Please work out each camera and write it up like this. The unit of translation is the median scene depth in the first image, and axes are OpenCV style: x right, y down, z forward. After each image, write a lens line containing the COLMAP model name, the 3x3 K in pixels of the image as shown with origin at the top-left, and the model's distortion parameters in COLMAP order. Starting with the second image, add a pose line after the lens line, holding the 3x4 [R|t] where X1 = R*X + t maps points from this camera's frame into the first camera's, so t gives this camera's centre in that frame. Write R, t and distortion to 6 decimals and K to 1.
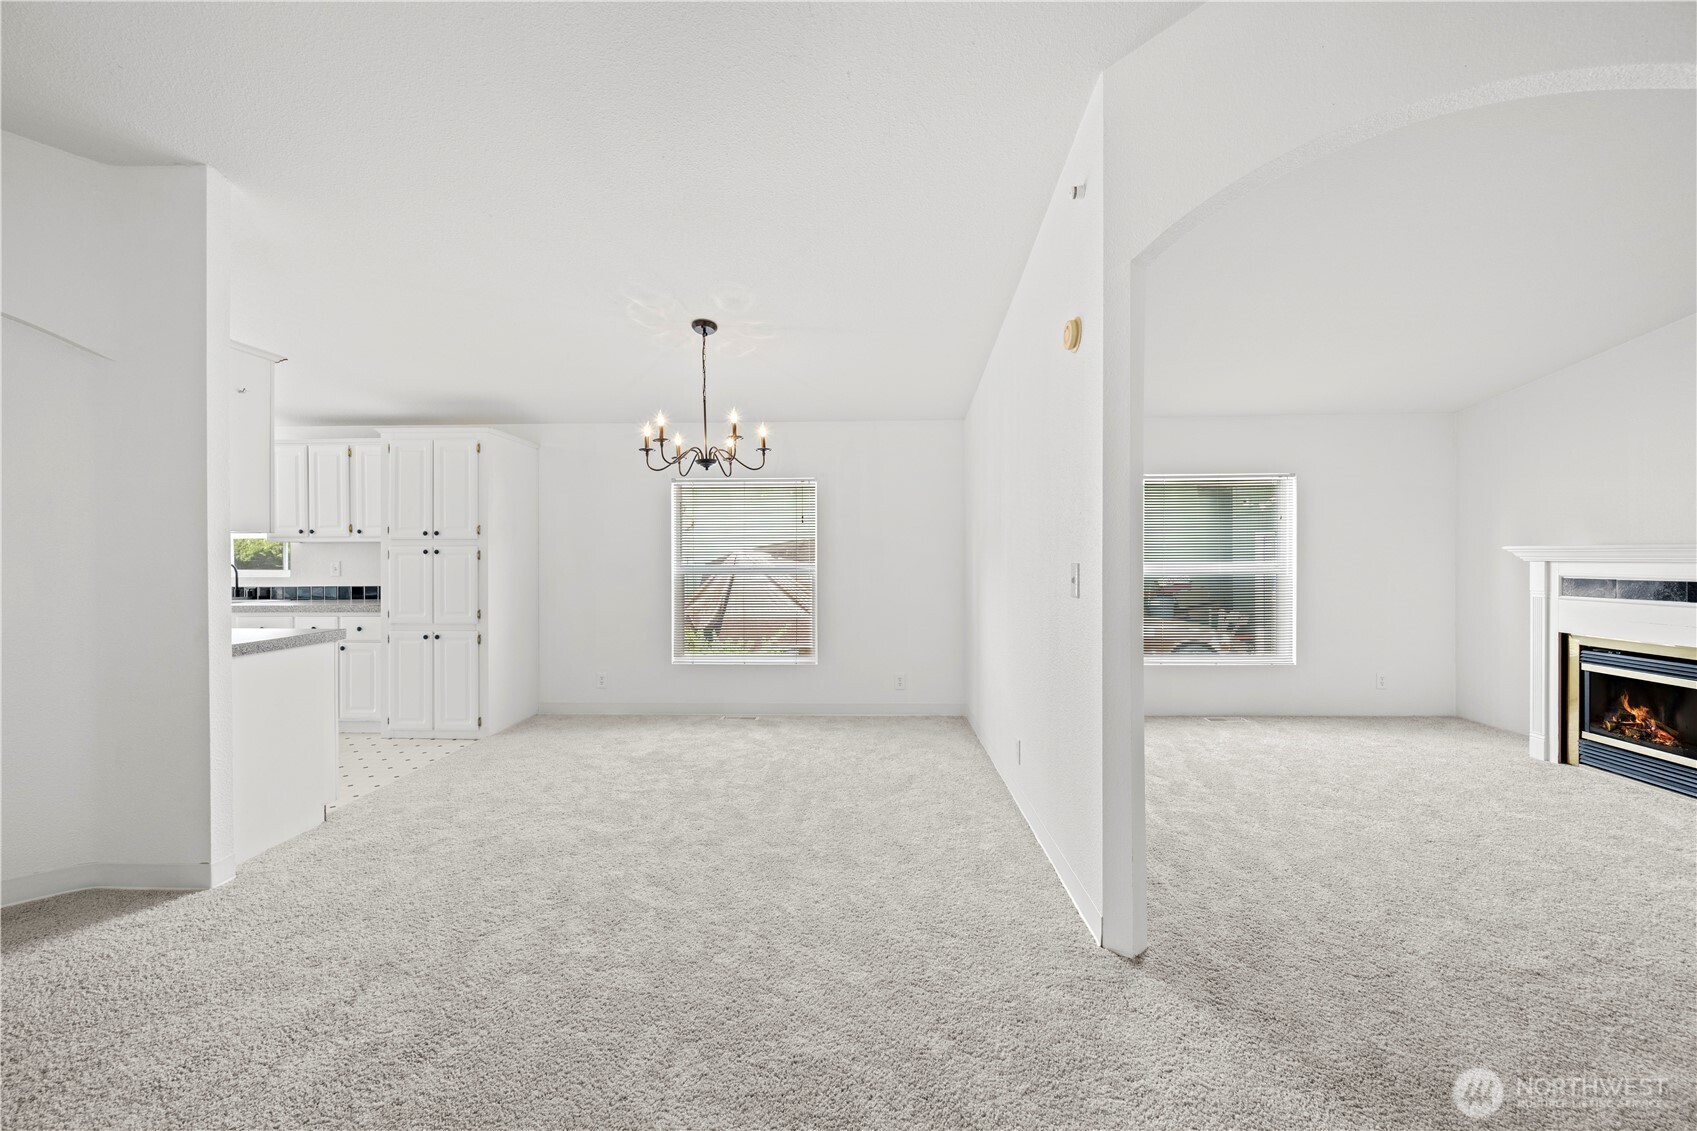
lens RADIAL K [[662.7, 0, 843.8], [0, 662.7, 560.8], [0, 0, 1]] dist [-0.000522, 0.000060]
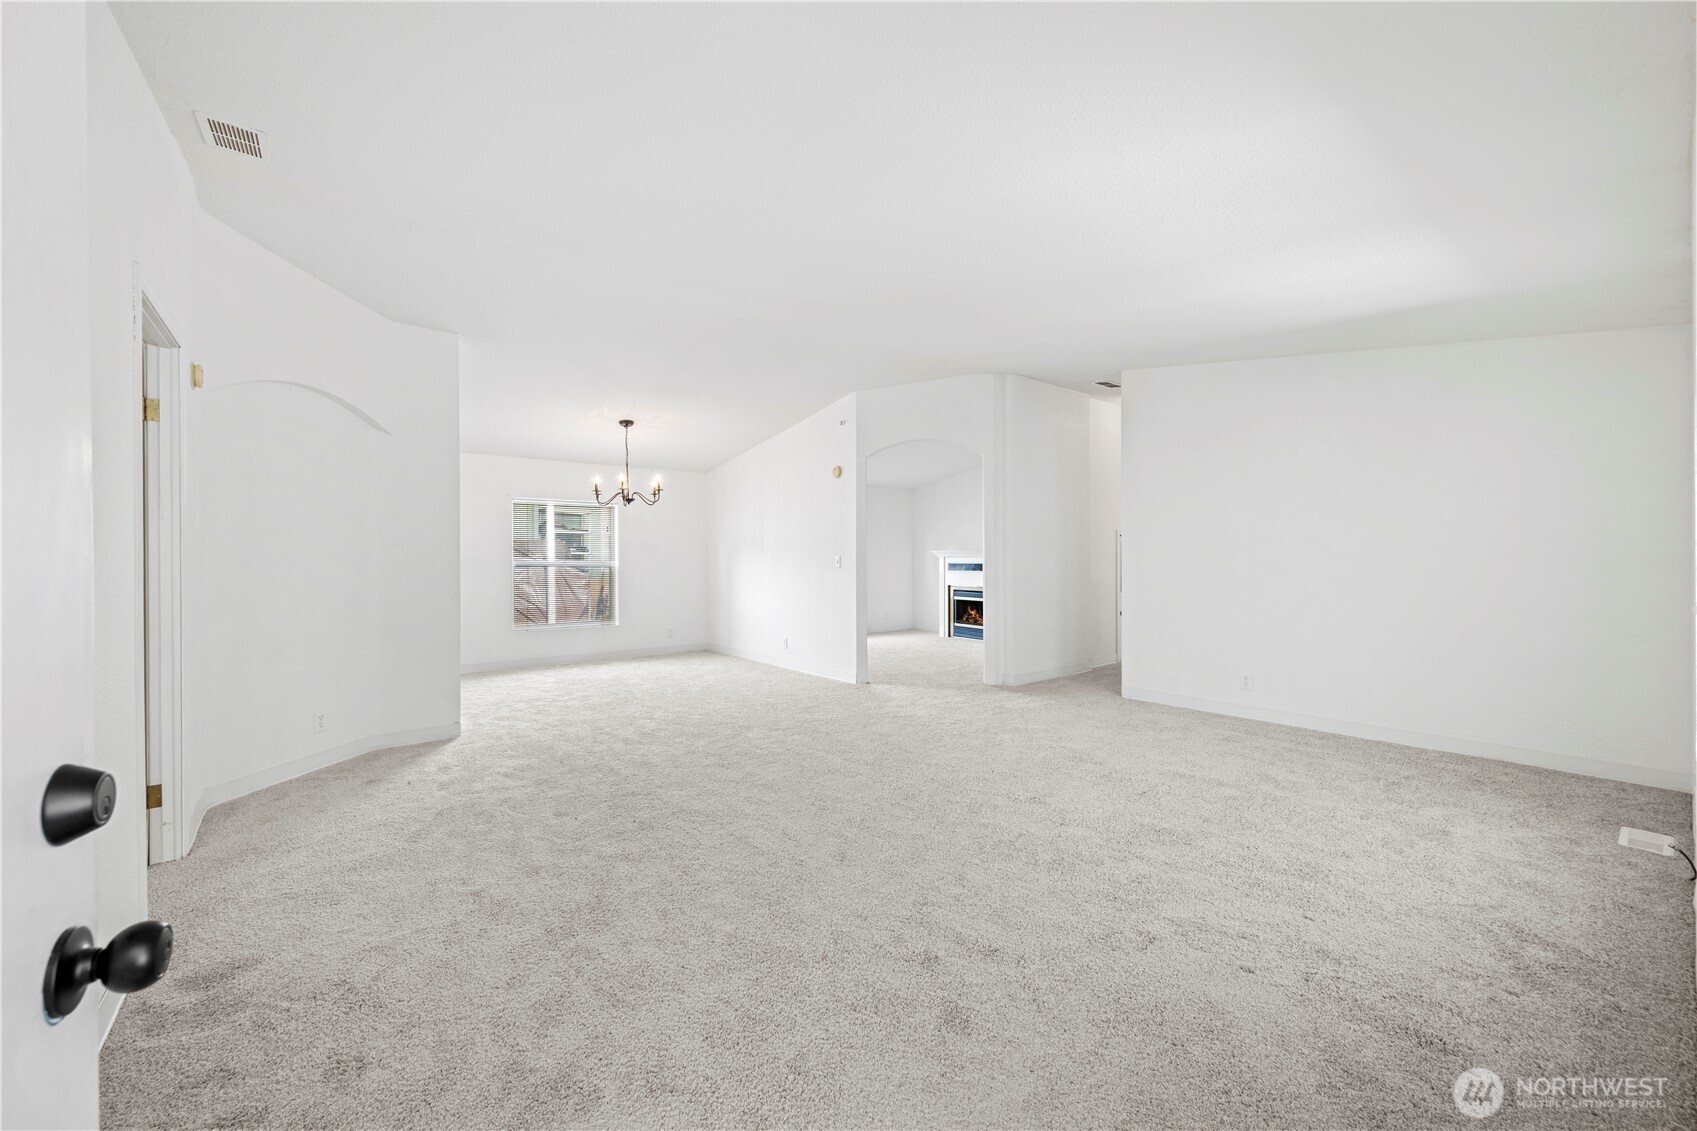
lens RADIAL K [[673.4, 0, 839.4], [0, 673.4, 564.2], [0, 0, 1]] dist [-0.000826, -0.000318]
pose [[0.765225, -0.005134, 0.643743, -0.850799], [0.002686, 0.999985, 0.004782, 0.014567], [-0.643758, -0.001930, 0.765227, -0.668179]]
